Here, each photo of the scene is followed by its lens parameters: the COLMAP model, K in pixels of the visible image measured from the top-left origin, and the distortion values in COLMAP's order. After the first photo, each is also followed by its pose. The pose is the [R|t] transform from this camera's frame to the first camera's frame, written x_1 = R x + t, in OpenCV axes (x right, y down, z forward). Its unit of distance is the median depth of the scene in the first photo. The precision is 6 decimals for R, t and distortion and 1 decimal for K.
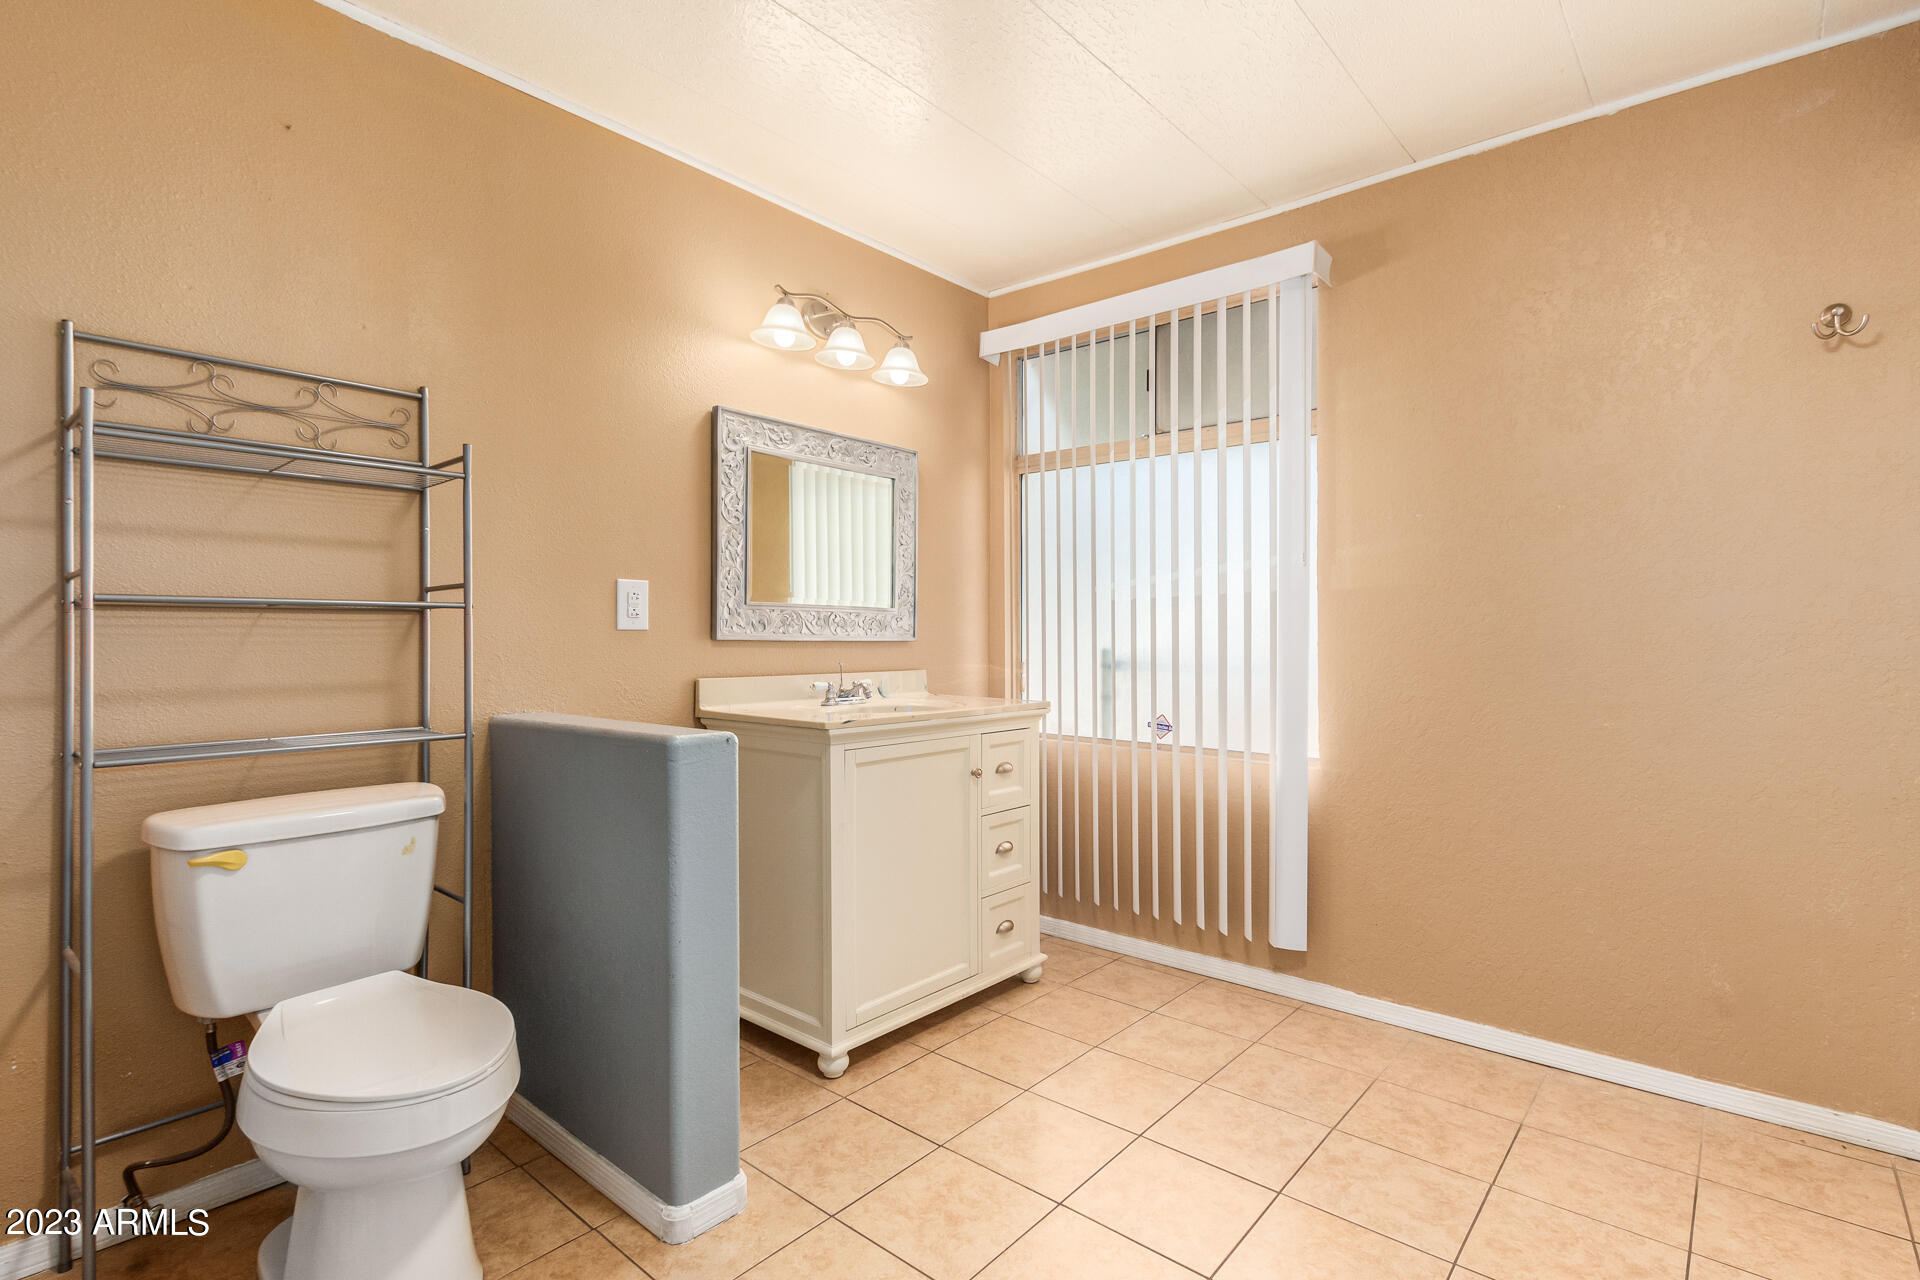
lens RADIAL K [[917.6, 0, 982.1], [0, 917.6, 650.6], [0, 0, 1]] dist [0.002237, -0.000098]
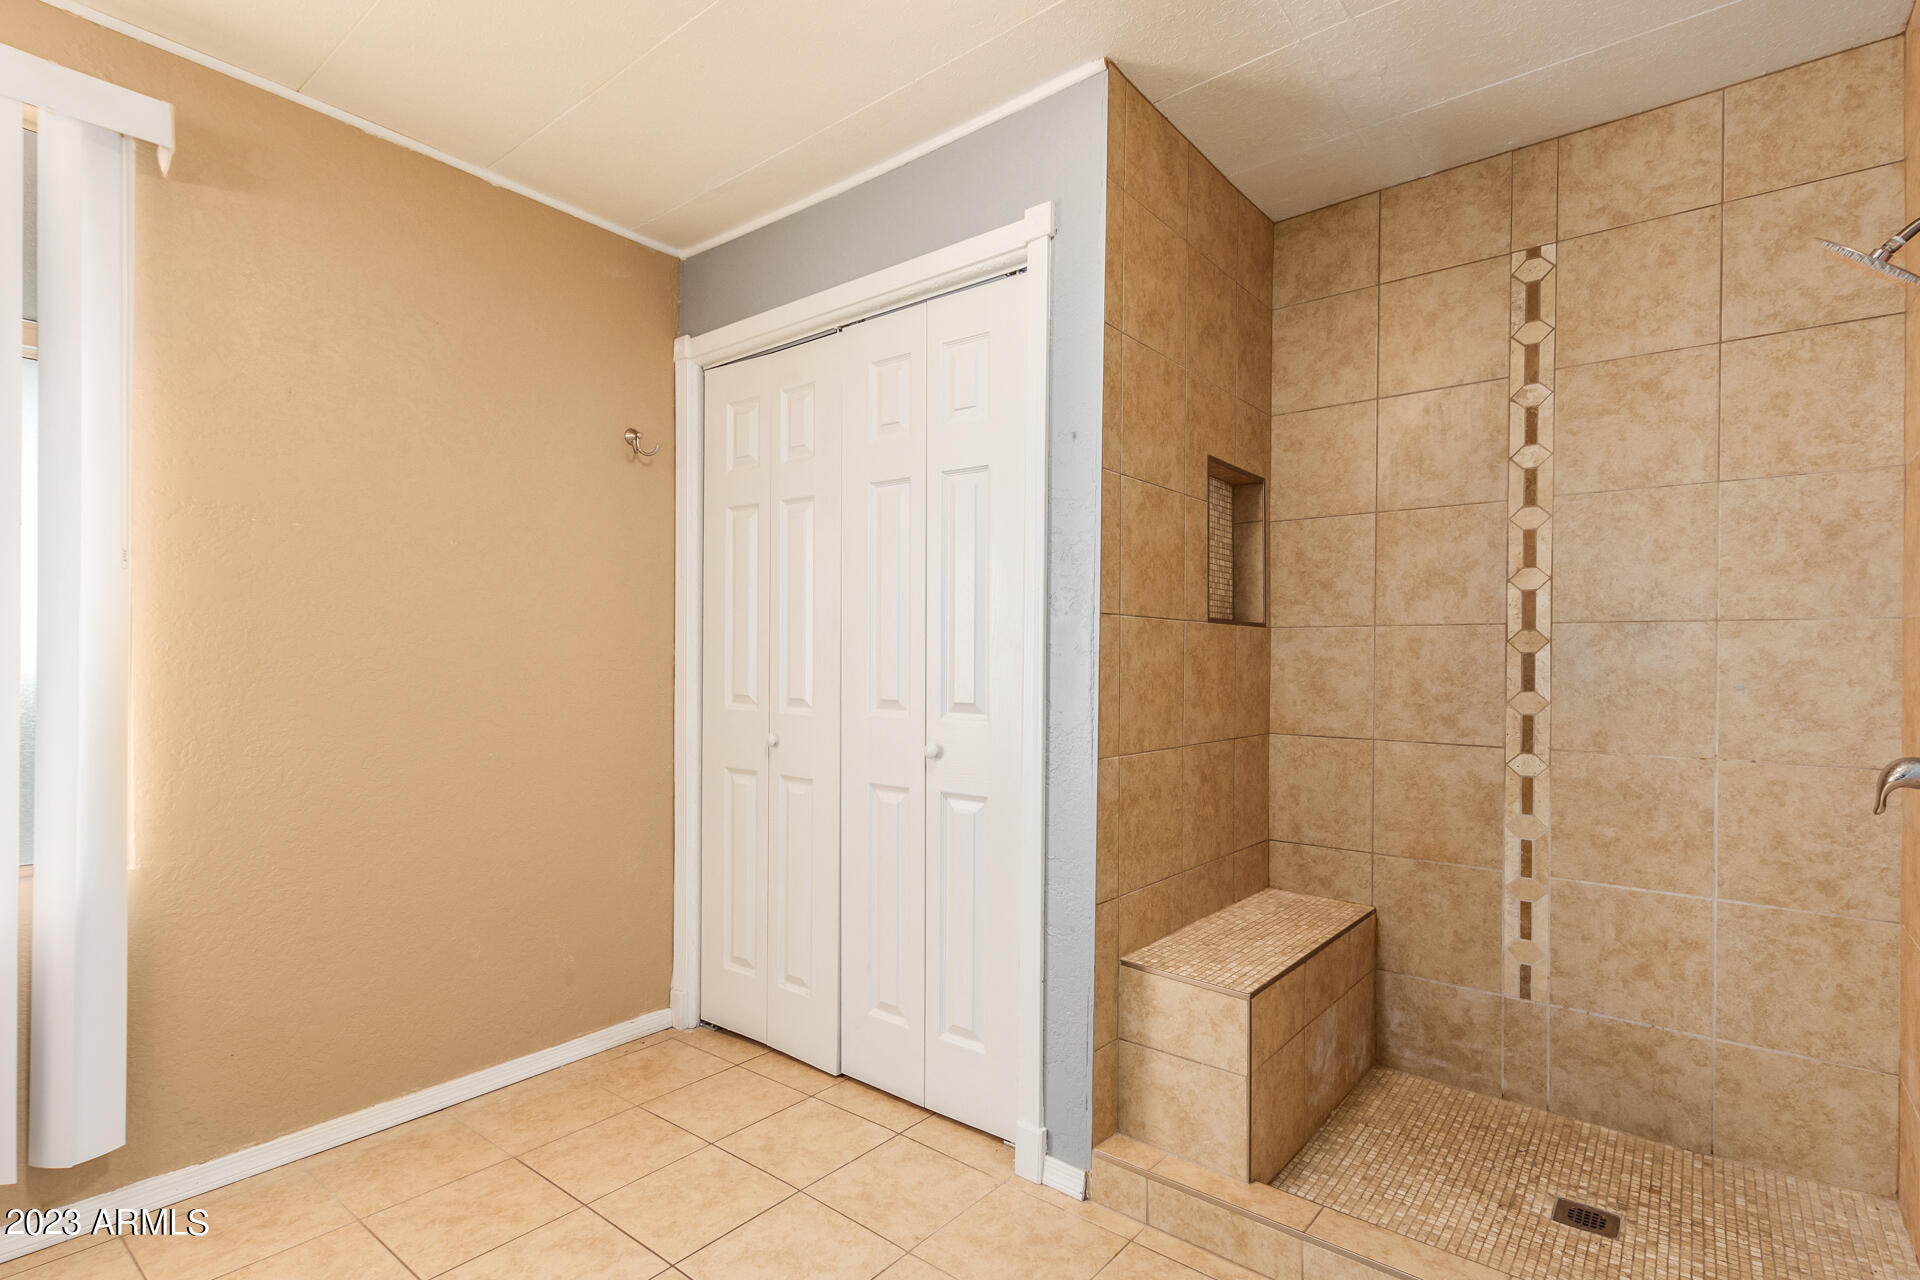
lens RADIAL K [[917.6, 0, 982.1], [0, 917.6, 650.6], [0, 0, 1]] dist [0.002237, -0.000098]
pose [[-0.028543, 0.008279, 0.999558, -0.381549], [0.010574, 0.999912, -0.007980, -0.023475], [-0.999537, 0.010342, -0.028628, 0.443039]]
